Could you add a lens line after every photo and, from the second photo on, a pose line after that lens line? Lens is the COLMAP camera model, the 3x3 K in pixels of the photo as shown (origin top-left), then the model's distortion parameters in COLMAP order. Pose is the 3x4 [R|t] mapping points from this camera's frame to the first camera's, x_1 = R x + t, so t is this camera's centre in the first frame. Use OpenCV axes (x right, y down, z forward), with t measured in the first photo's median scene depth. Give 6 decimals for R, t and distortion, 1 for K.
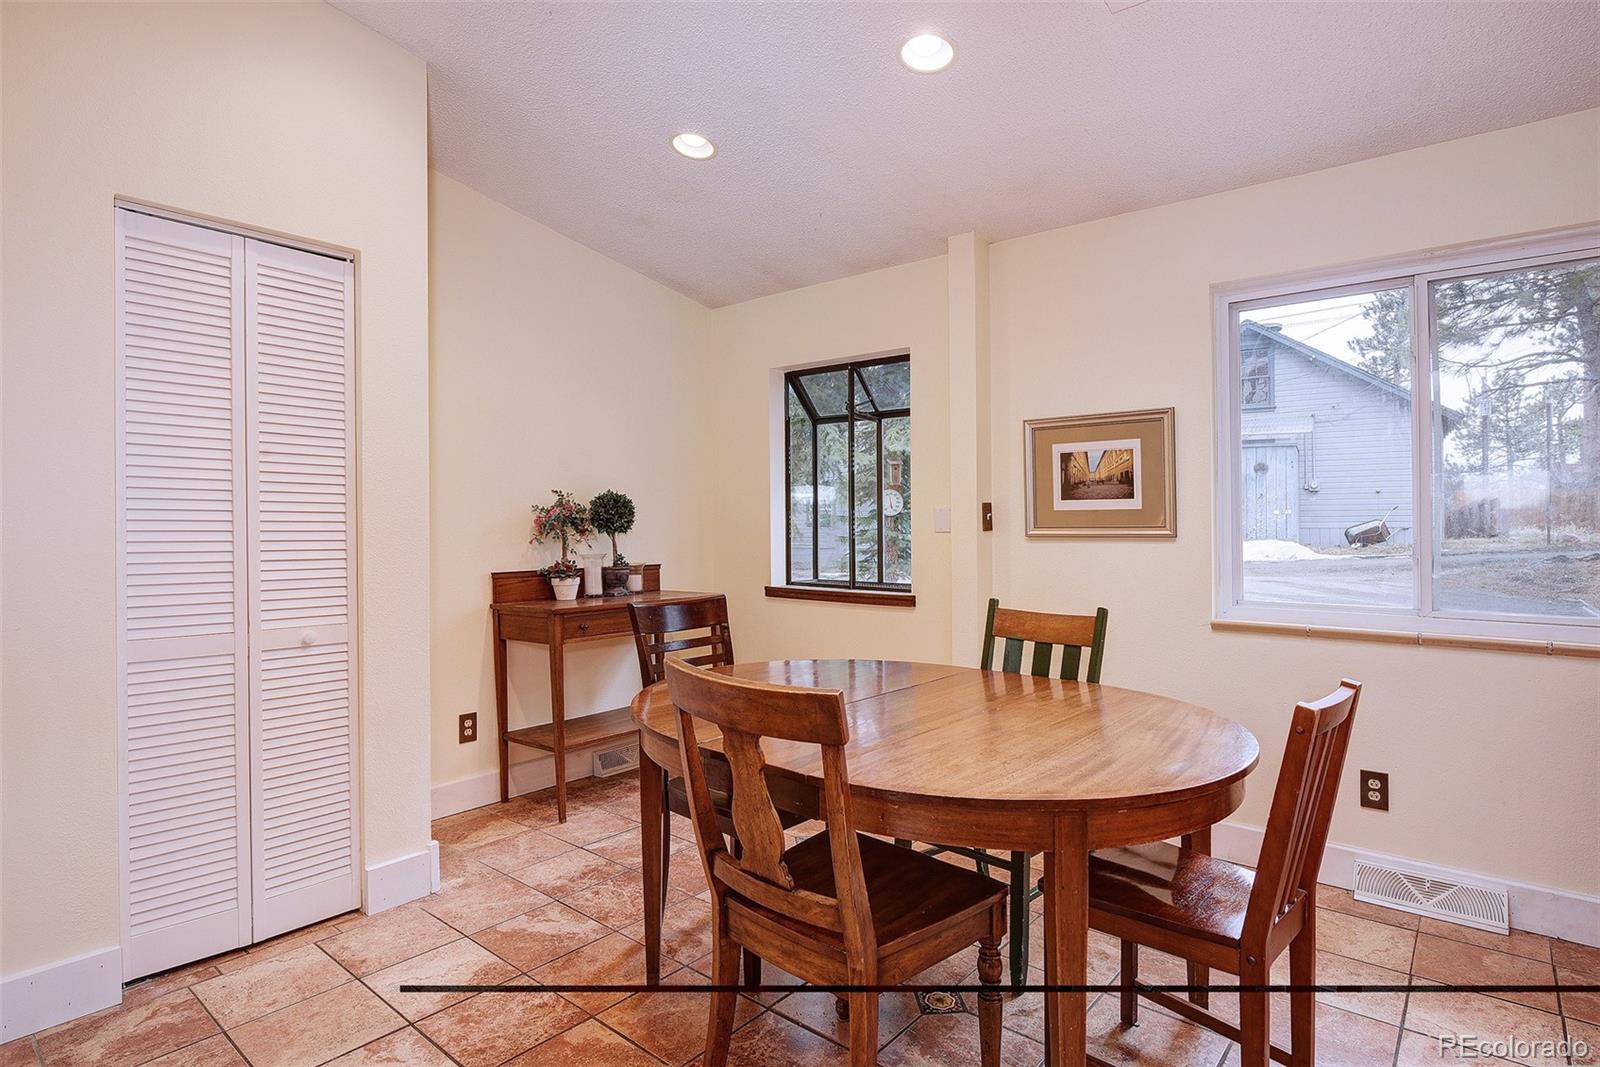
lens RADIAL K [[844.7, 0, 795.9], [0, 844.7, 526.2], [0, 0, 1]] dist [-0.002754, -0.000253]
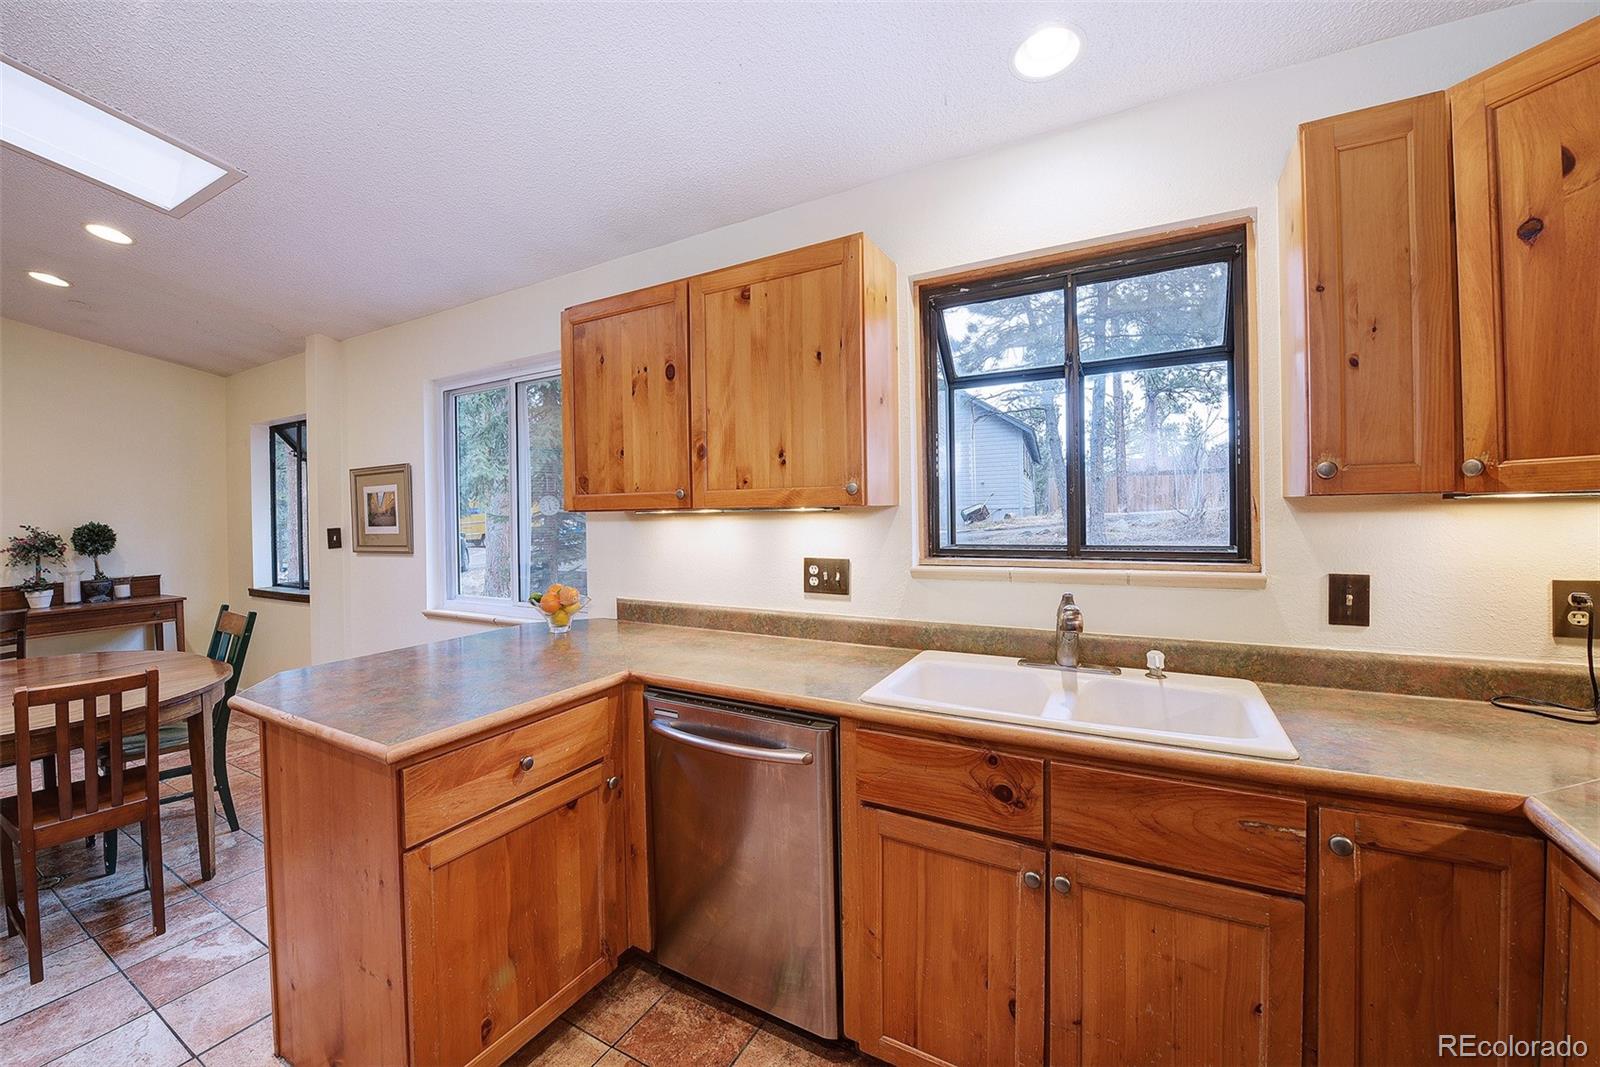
lens RADIAL K [[676.5, 0, 735.1], [0, 676.5, 524.6], [0, 0, 1]] dist [-0.023866, -0.000505]
pose [[0.991227, -0.028398, 0.129084, 0.668739], [0.025613, 0.999403, 0.023188, -0.038754], [-0.129666, -0.019679, 0.991362, -0.168453]]
